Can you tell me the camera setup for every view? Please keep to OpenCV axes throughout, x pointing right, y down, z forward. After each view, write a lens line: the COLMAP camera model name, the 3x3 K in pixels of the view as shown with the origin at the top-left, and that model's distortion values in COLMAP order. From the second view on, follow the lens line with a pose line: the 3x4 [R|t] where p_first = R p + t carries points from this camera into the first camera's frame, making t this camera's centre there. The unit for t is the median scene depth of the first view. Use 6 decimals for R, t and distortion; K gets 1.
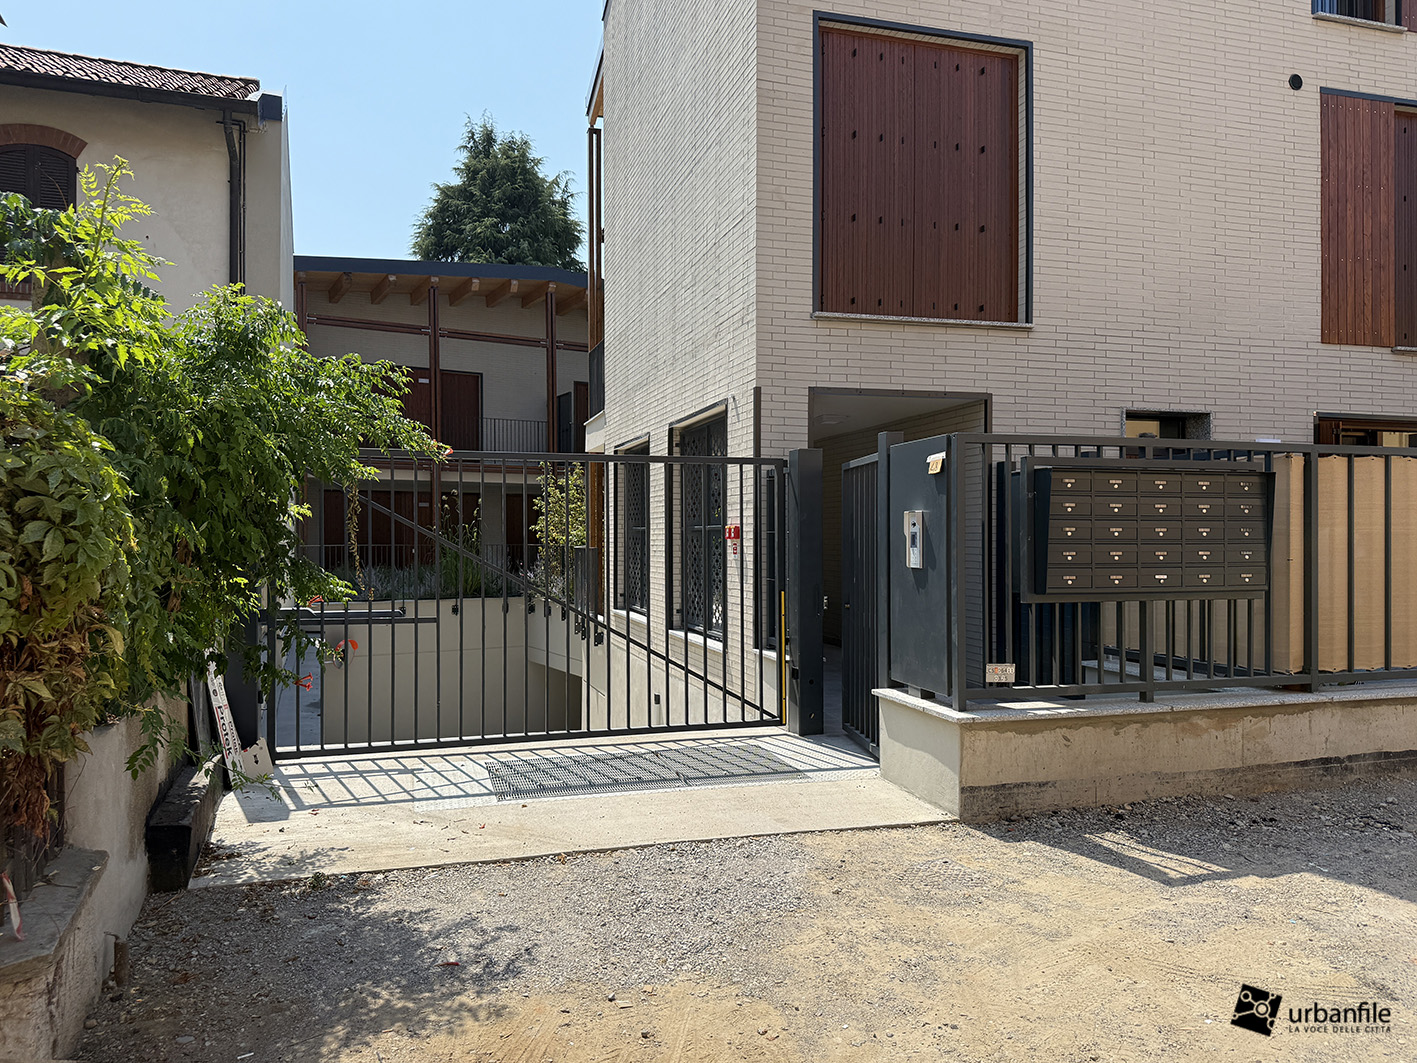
lens RADIAL K [[1019.0, 0, 697.0], [0, 1019.0, 538.9], [0, 0, 1]] dist [0.027208, -0.031855]
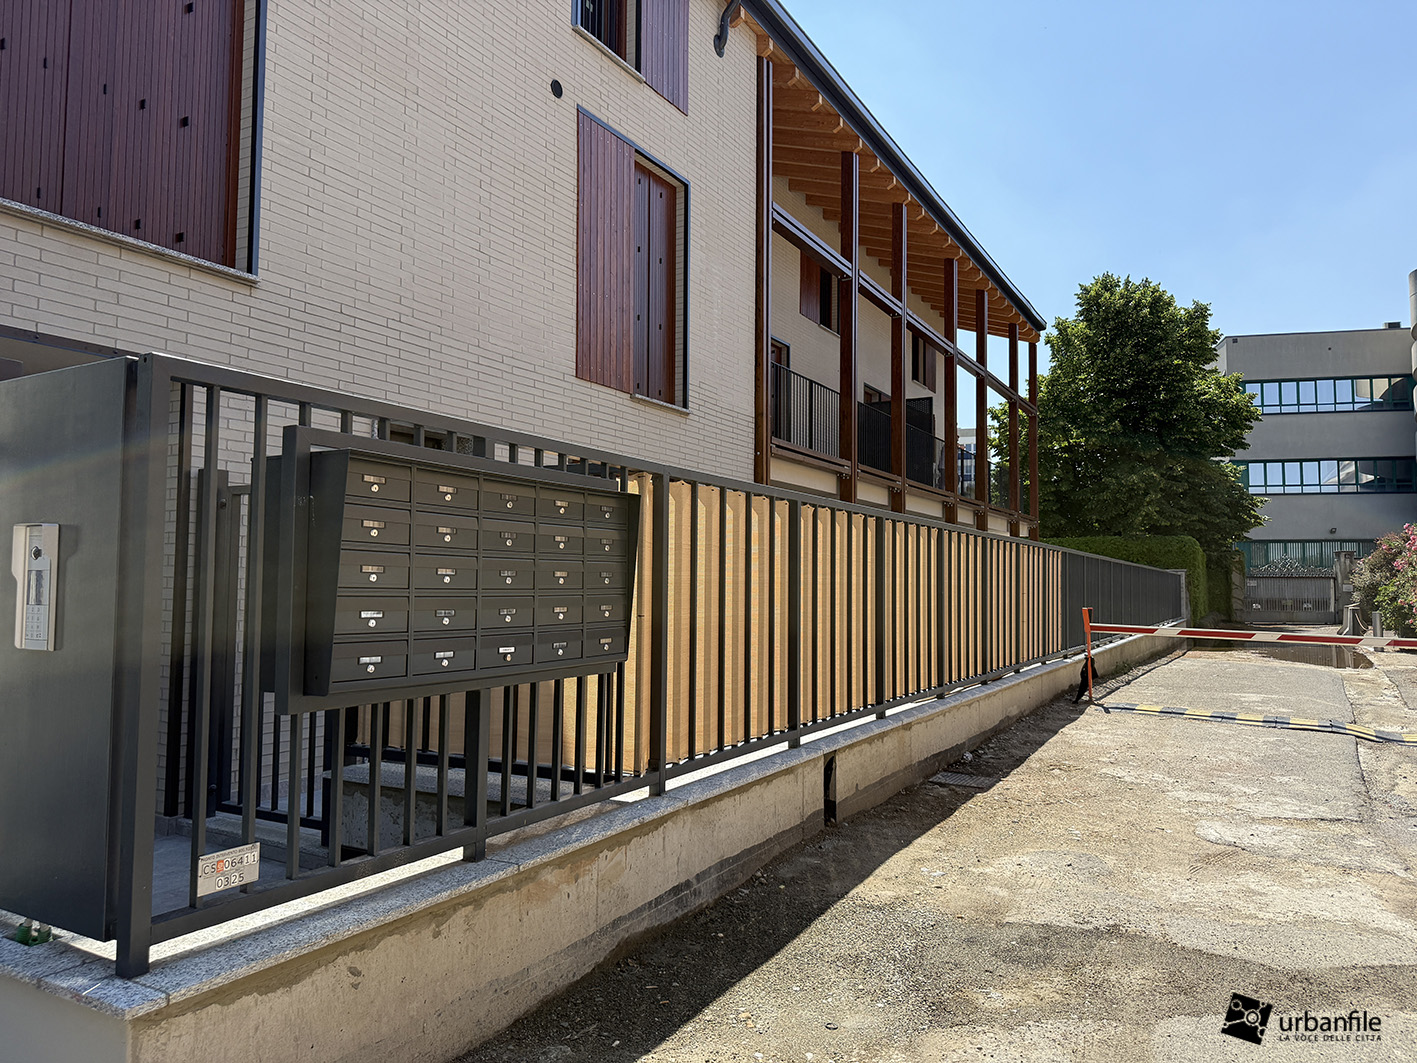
lens RADIAL K [[1019.0, 0, 713.8], [0, 1019.0, 528.2], [0, 0, 1]] dist [0.027208, -0.031855]
pose [[0.711525, 0.046646, 0.701110, 0.069425], [-0.003846, 0.998038, -0.062498, 0.001278], [-0.702650, 0.041773, 0.710309, 0.297846]]
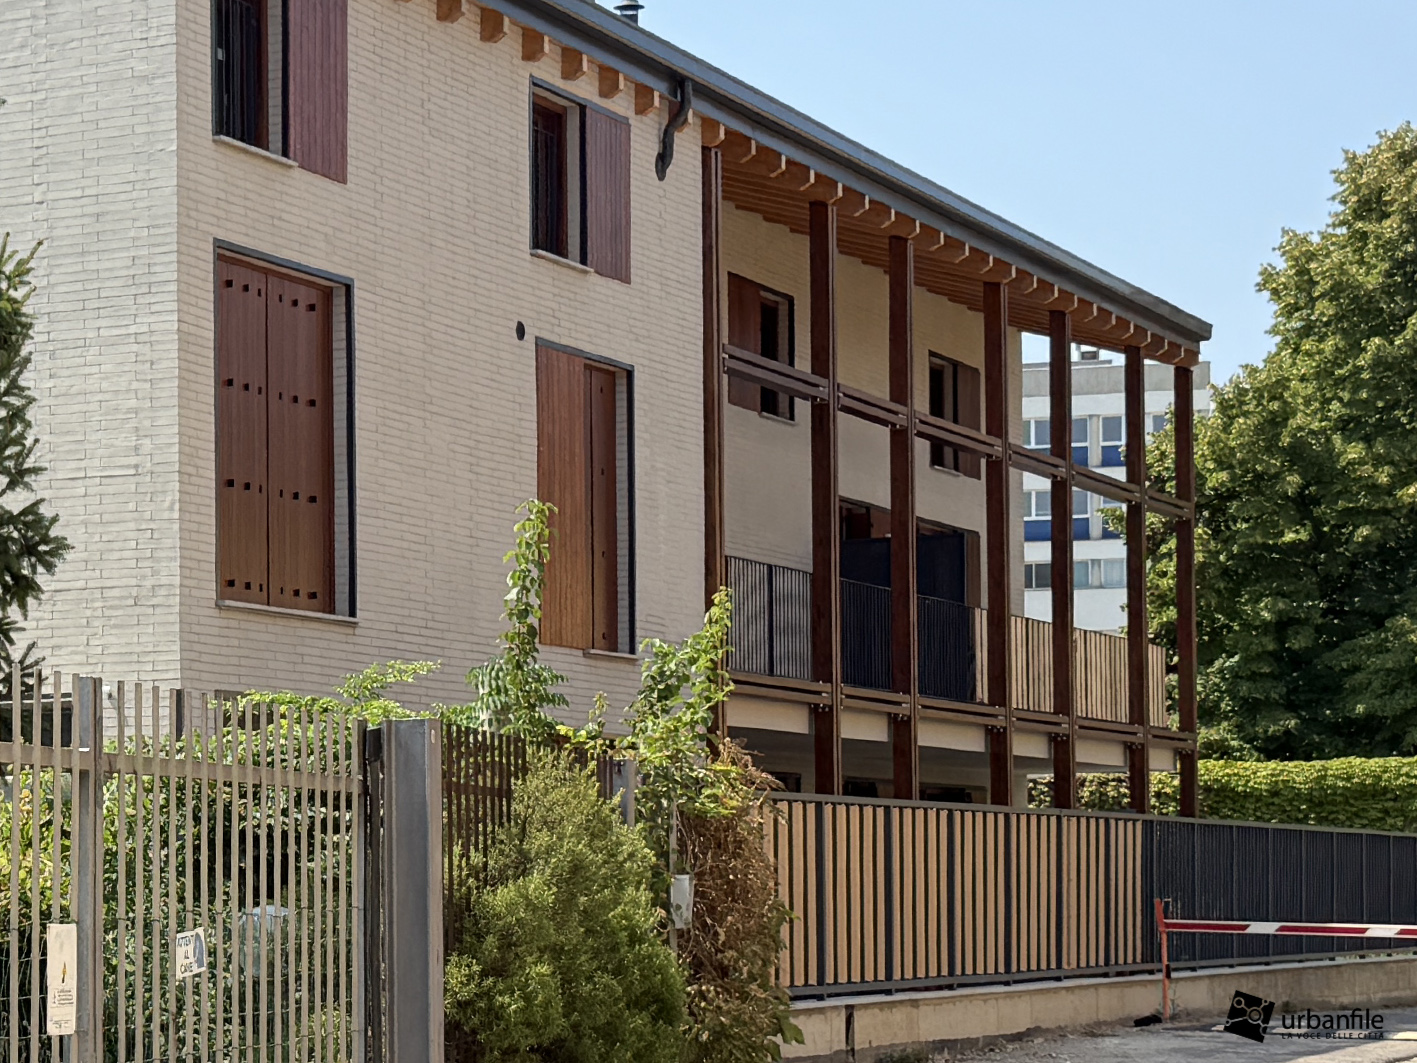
lens RADIAL K [[3691.4, 0, 701.6], [0, 3691.4, 525.2], [0, 0, 1]] dist [0.611883, 0.000000]
pose [[0.626683, 0.072577, 0.775887, -1.815121], [0.012133, 0.994624, -0.102837, 0.024480], [-0.779179, 0.073860, 0.622434, -1.075898]]
